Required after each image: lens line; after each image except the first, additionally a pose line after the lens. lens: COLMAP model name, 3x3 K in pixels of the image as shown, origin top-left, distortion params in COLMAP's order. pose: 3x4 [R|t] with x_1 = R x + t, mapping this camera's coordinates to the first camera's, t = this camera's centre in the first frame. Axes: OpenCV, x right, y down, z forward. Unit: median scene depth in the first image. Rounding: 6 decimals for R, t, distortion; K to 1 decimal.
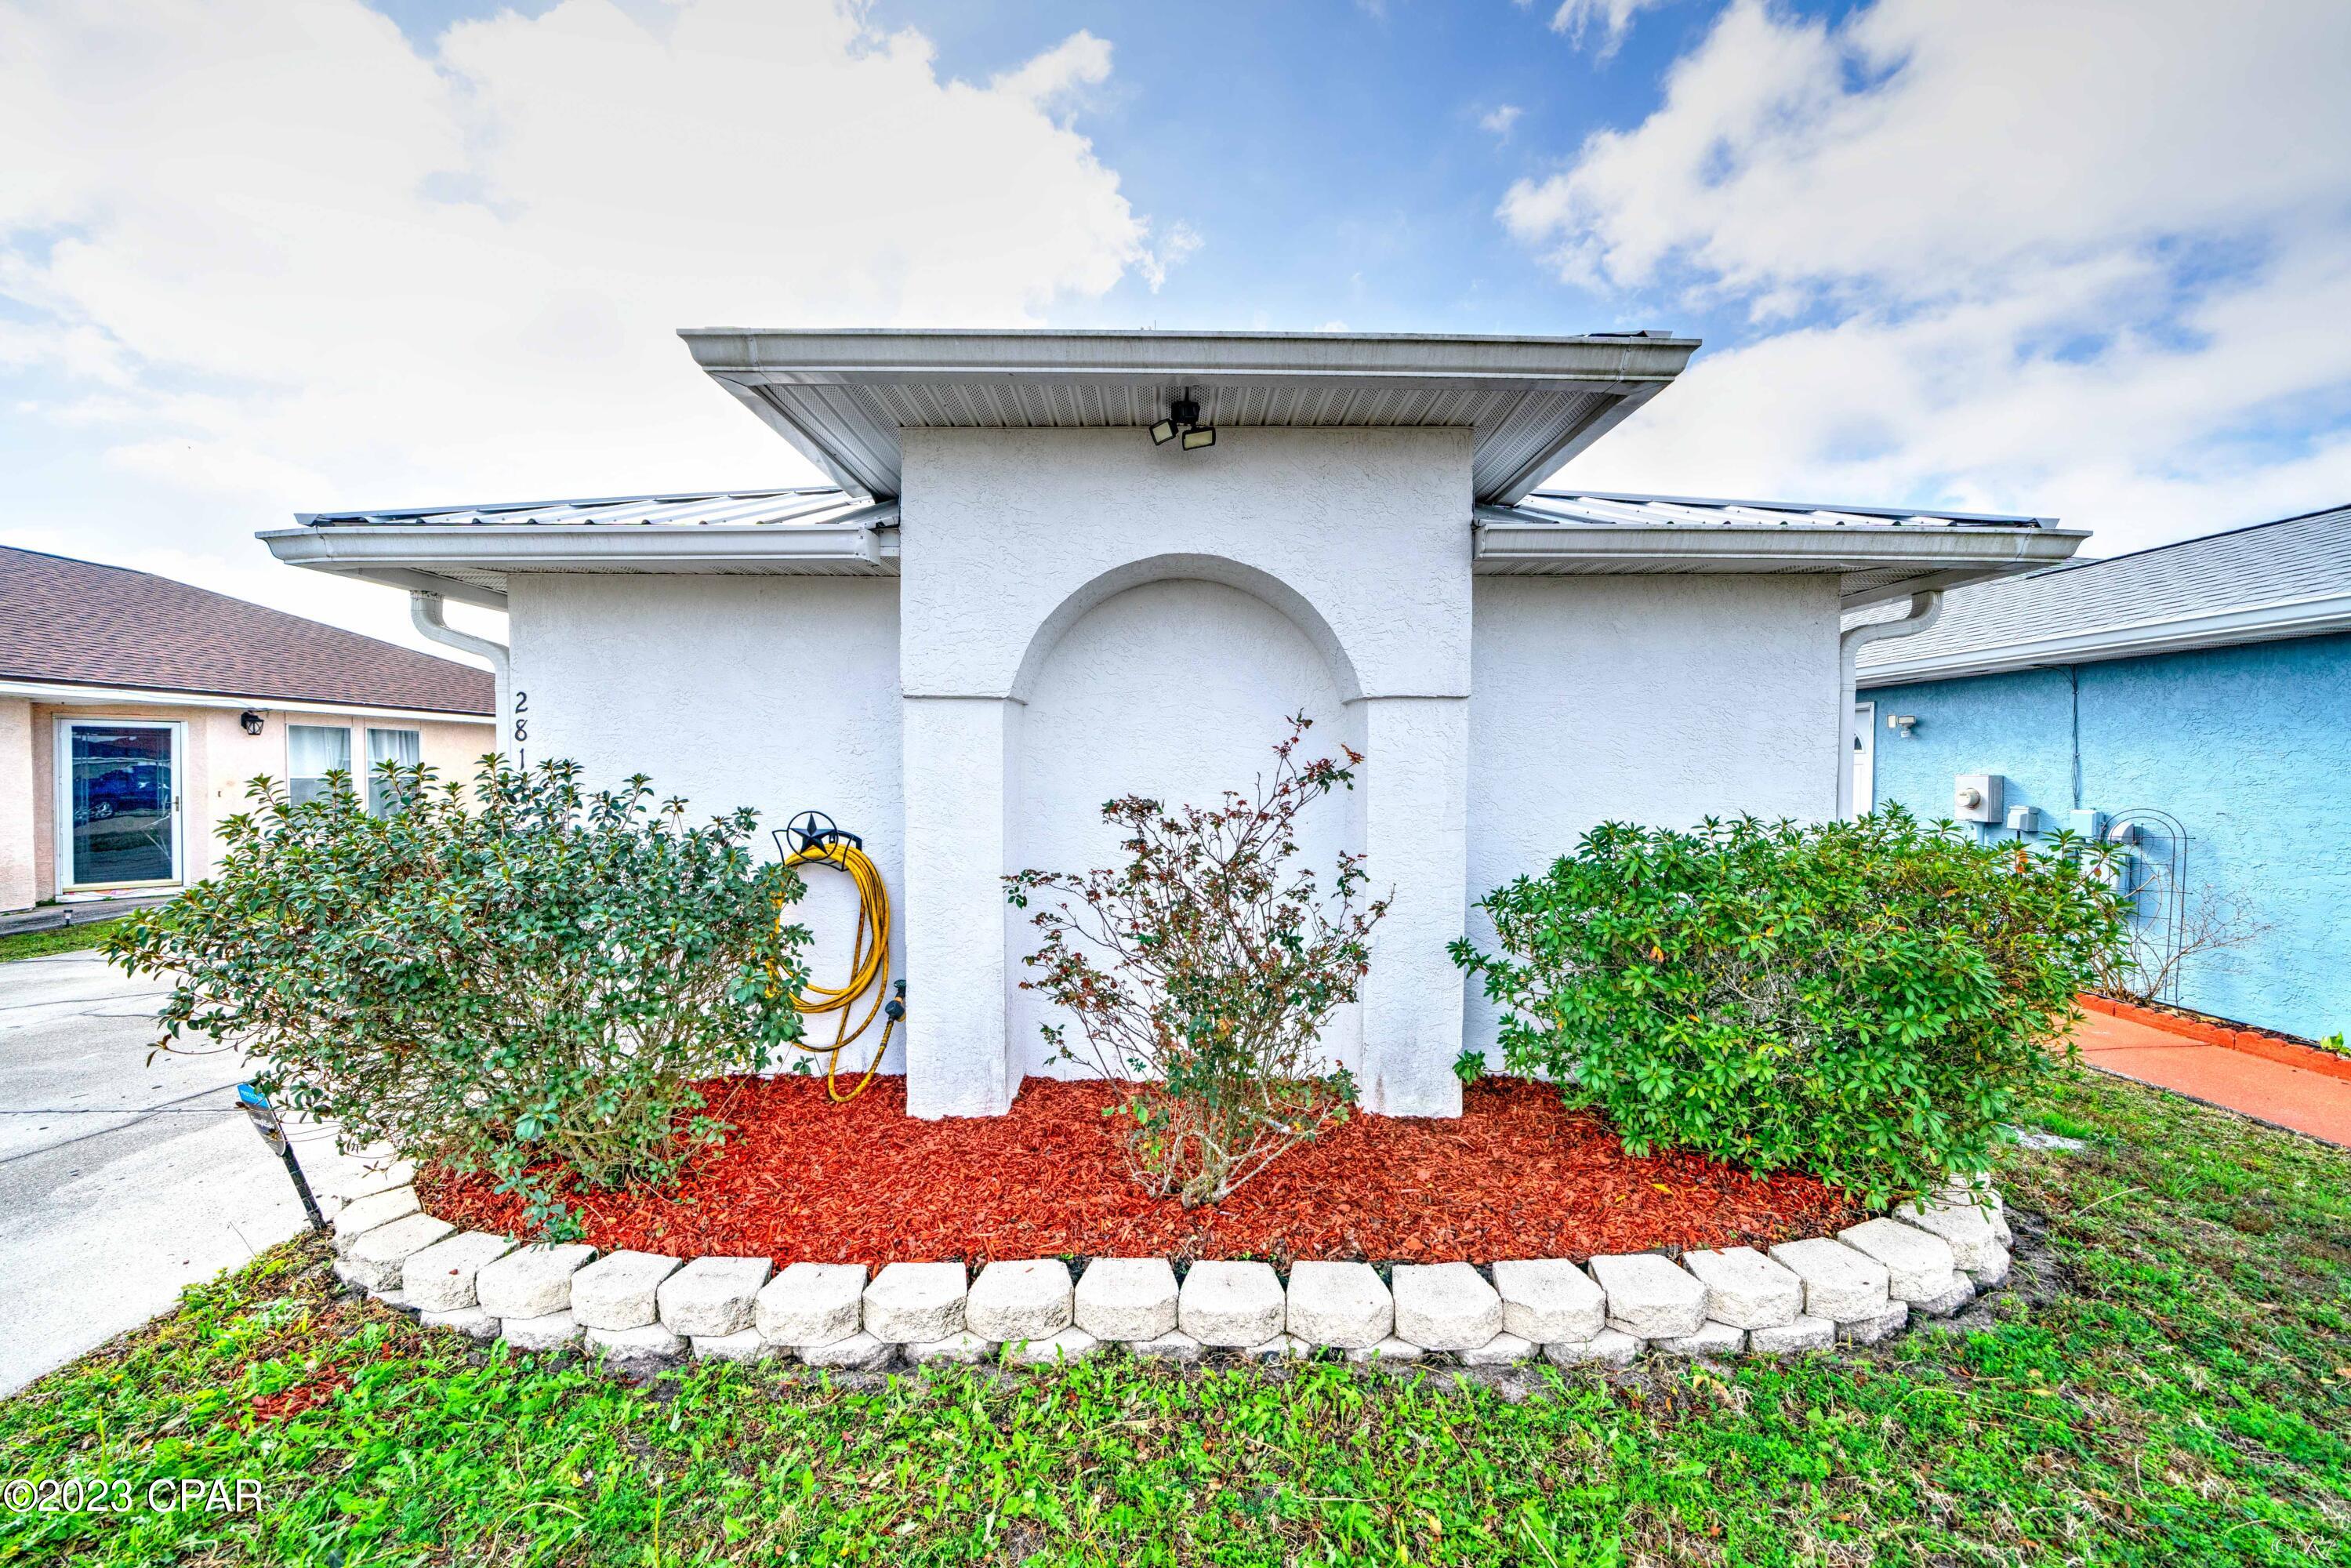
lens RADIAL K [[801.0, 0, 1184.9], [0, 801.0, 786.1], [0, 0, 1]] dist [-0.001795, -0.000306]
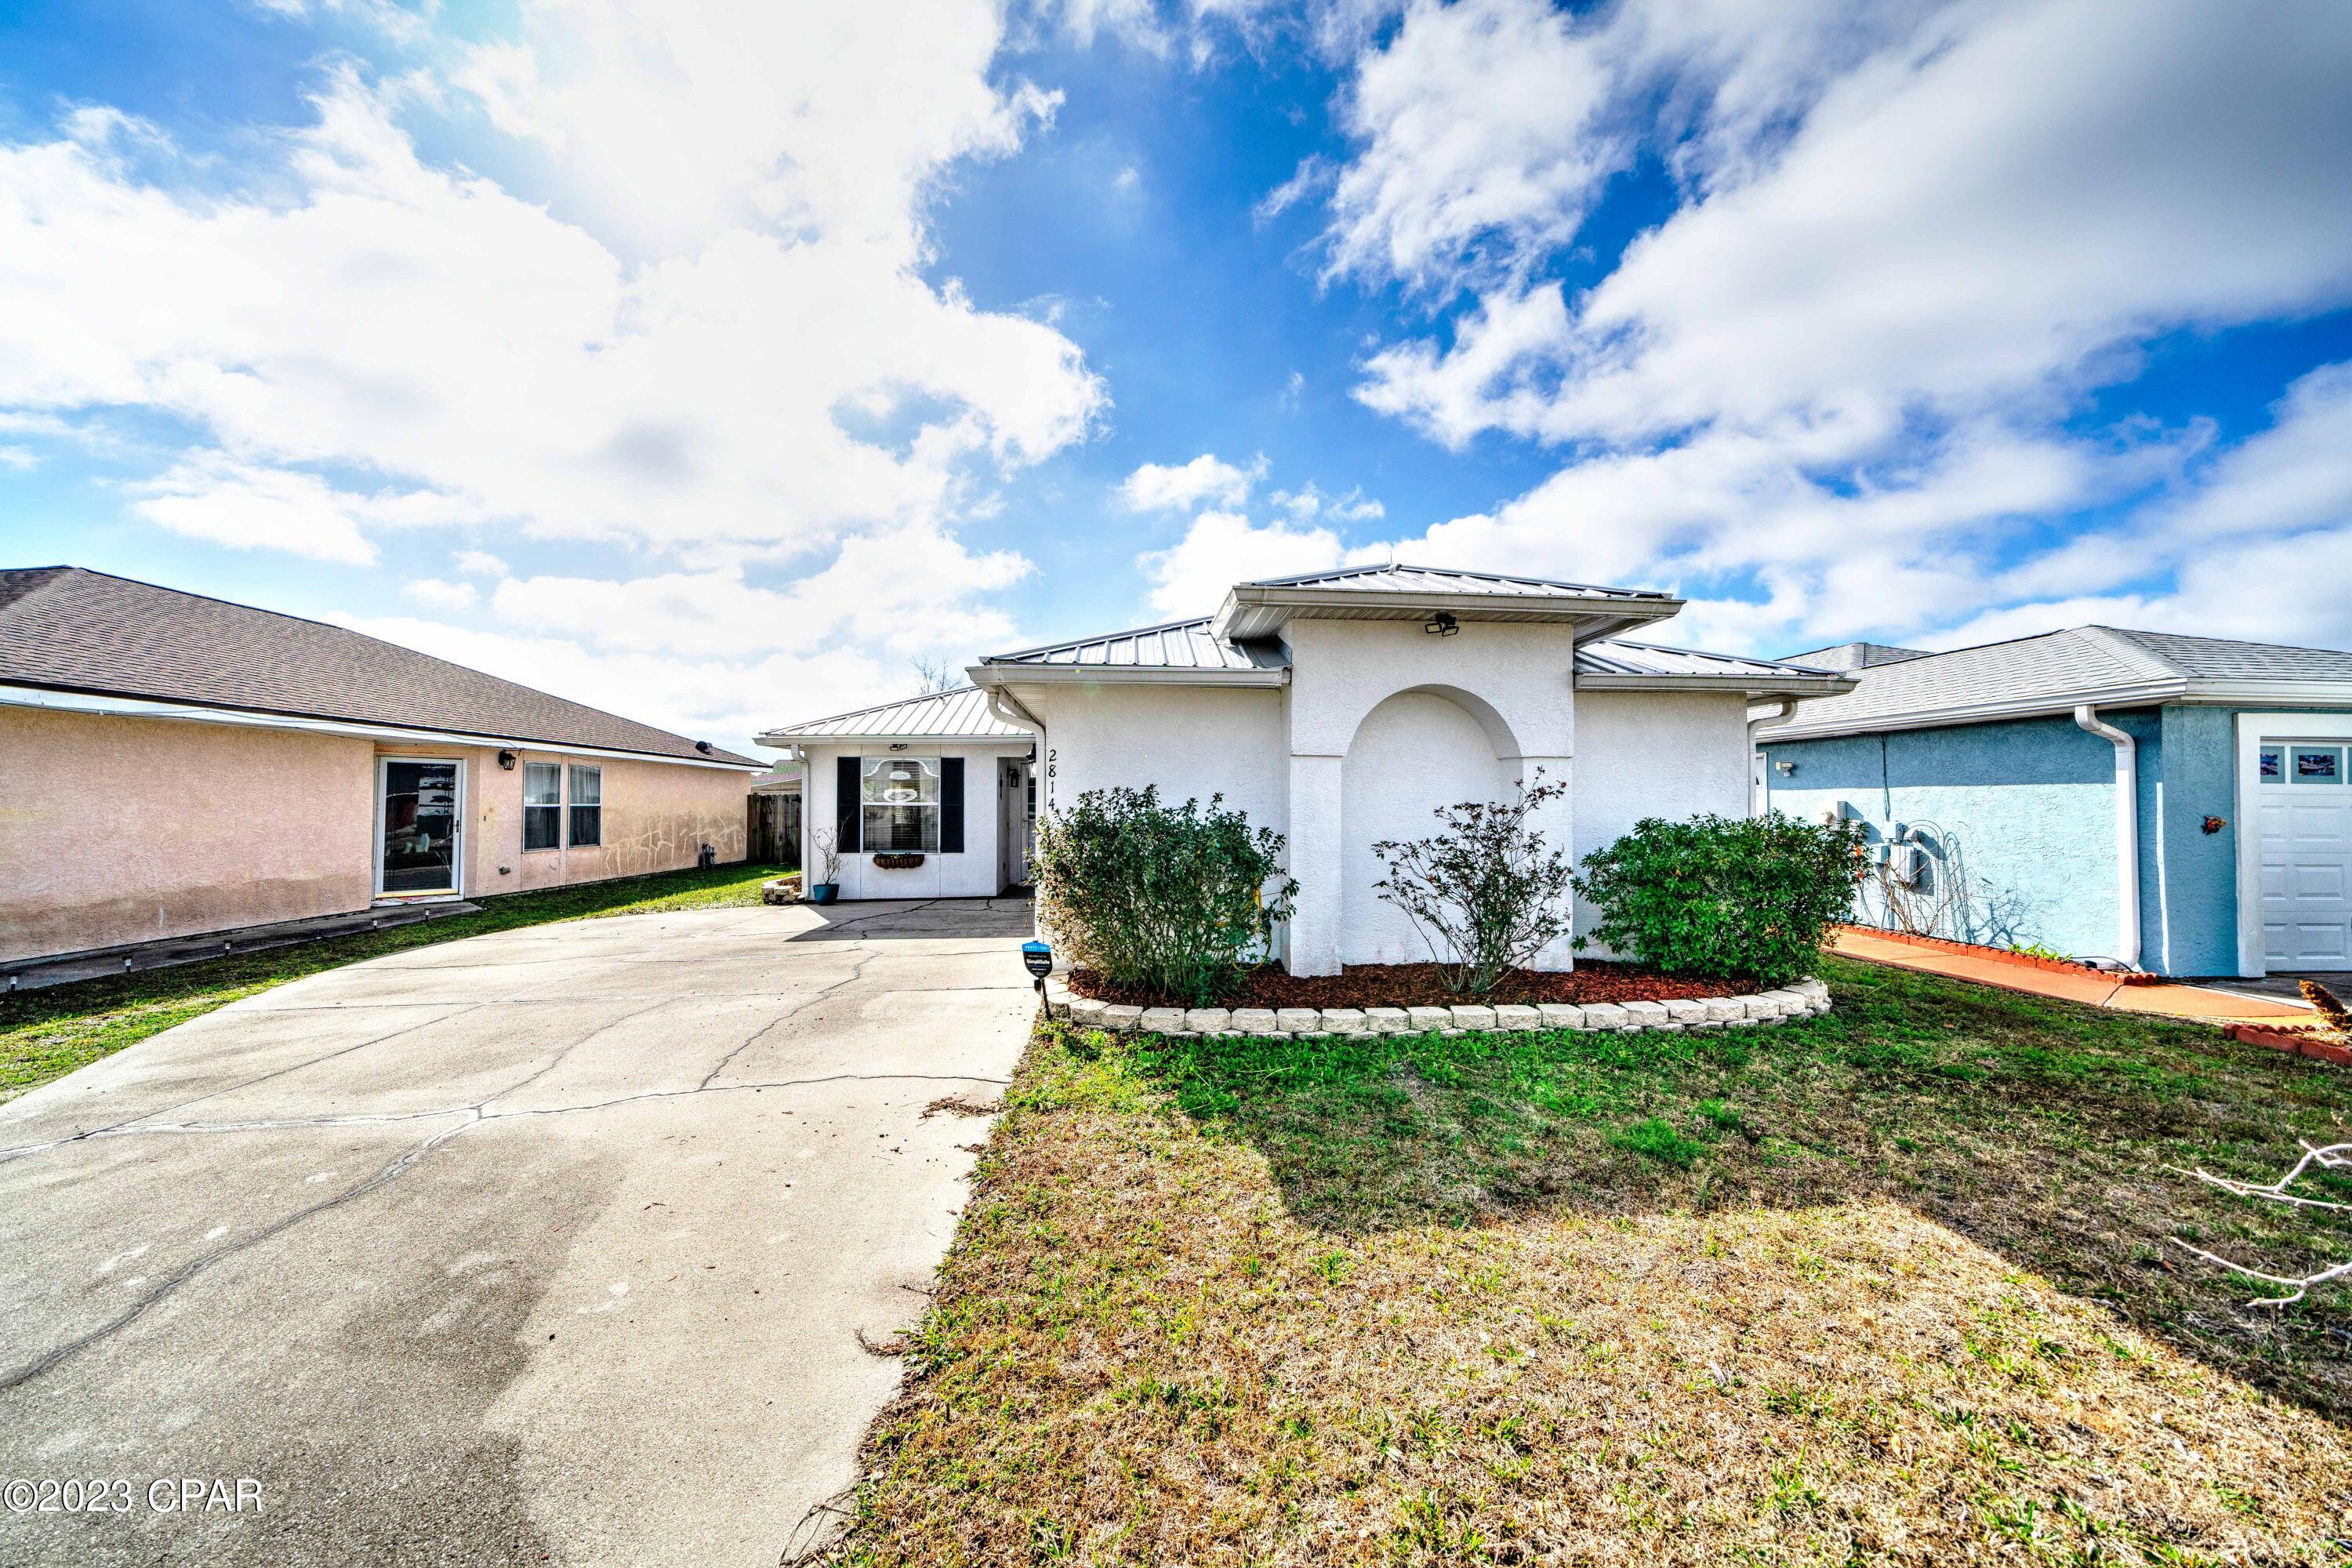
lens RADIAL K [[800.6, 0, 1173.7], [0, 800.6, 784.0], [0, 0, 1]] dist [-0.006662, -0.000167]
pose [[0.997638, 0.002034, 0.068667, -0.773366], [0.001169, 0.998914, -0.046578, 0.047139], [-0.068687, 0.046548, 0.996552, -0.909266]]
